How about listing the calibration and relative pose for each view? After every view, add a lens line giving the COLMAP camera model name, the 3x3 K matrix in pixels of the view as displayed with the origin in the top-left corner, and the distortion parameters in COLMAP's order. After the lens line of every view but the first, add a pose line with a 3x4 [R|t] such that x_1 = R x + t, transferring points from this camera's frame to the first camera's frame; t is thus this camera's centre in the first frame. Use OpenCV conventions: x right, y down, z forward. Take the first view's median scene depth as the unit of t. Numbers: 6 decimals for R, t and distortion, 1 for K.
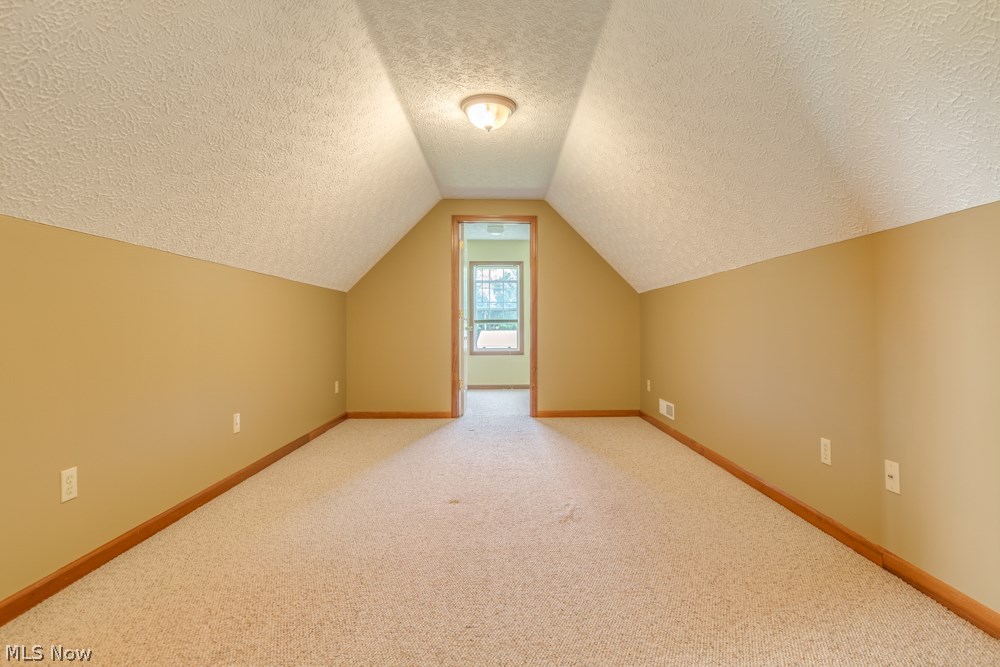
lens RADIAL K [[516.2, 0, 500.6], [0, 516.2, 314.8], [0, 0, 1]] dist [0.000471, -0.000727]
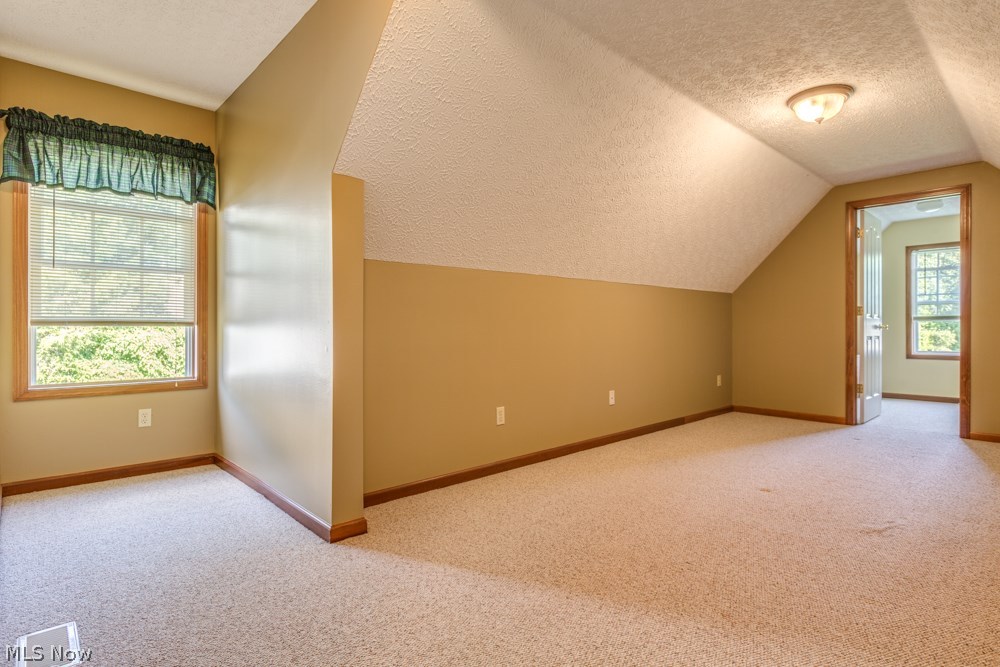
lens RADIAL K [[516.2, 0, 500.6], [0, 516.2, 314.8], [0, 0, 1]] dist [0.000471, -0.000727]
pose [[0.646993, -0.018729, -0.762266, 0.319881], [0.021292, 0.999752, -0.006492, -0.003334], [0.762199, -0.012030, 0.647231, -0.085878]]
